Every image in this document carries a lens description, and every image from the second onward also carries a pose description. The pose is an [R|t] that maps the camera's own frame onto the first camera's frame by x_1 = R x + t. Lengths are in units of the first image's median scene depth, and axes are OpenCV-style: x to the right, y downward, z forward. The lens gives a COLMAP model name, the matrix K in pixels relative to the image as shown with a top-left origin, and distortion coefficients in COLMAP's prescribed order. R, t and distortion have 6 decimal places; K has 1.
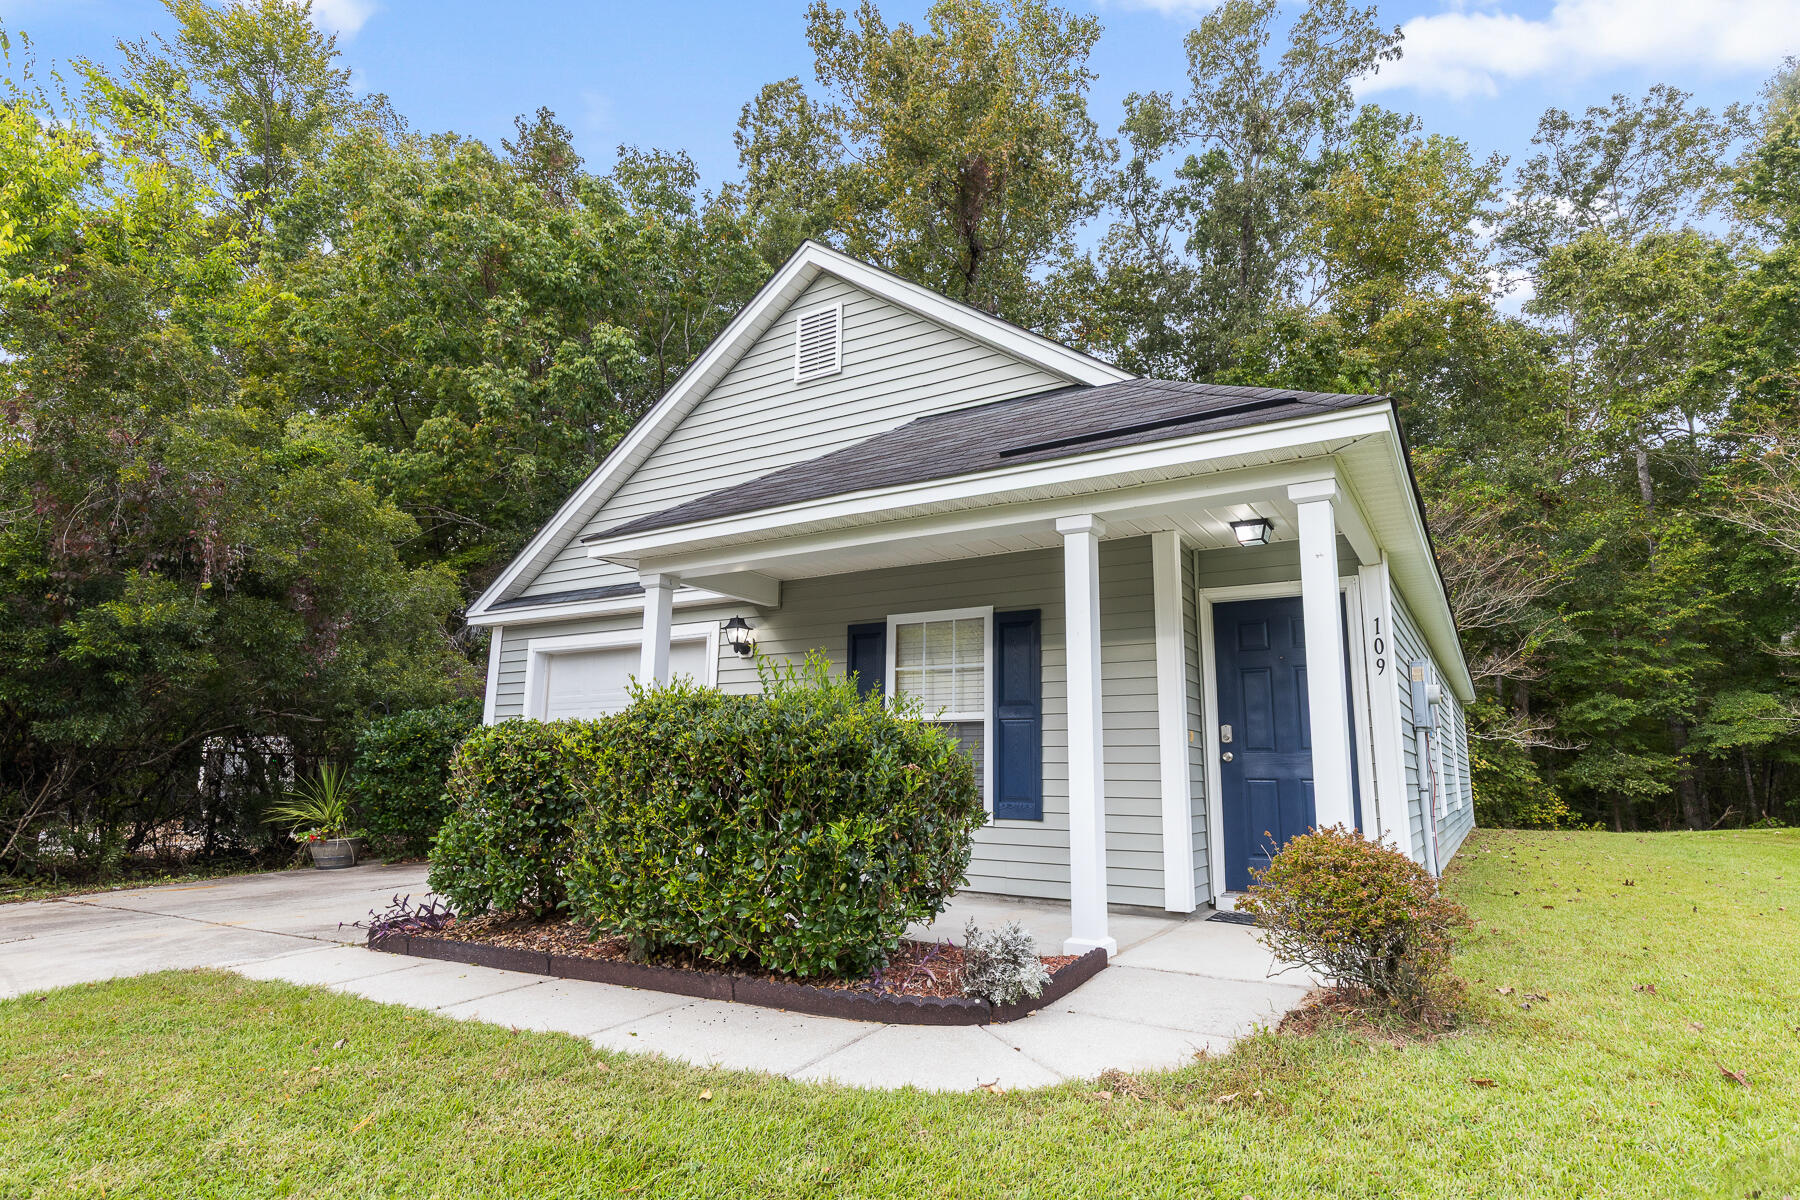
lens RADIAL K [[935.7, 0, 903.9], [0, 935.7, 603.4], [0, 0, 1]] dist [0.001230, 0.000336]
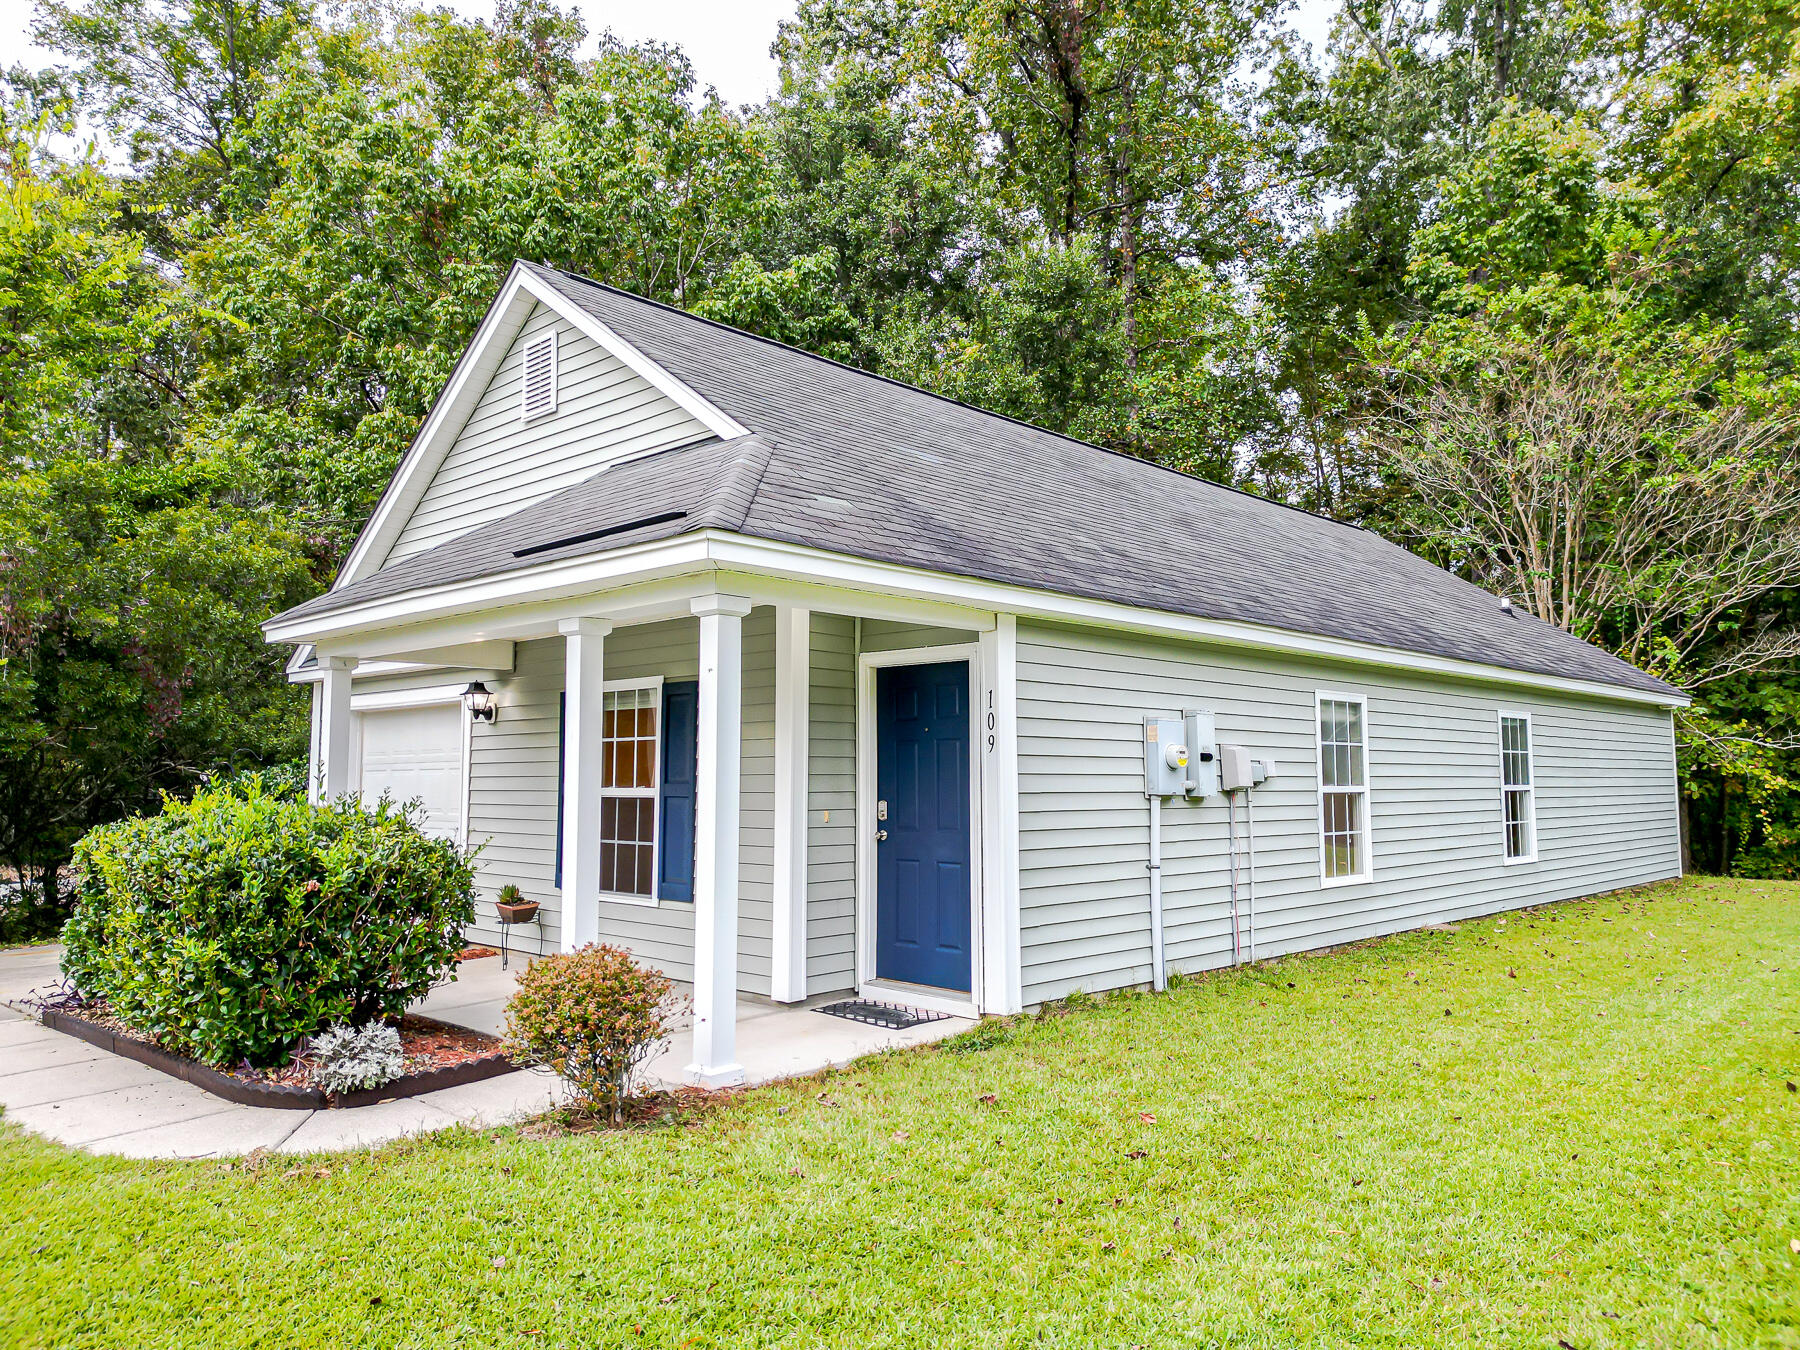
lens RADIAL K [[1268.4, 0, 898.9], [0, 1268.4, 676.4], [0, 0, 1]] dist [0.050511, -0.079363]
pose [[0.976506, -0.031365, -0.213196, 0.829378], [0.052477, 0.994178, 0.094104, -0.143816], [0.209003, -0.103081, 0.972467, -0.263346]]
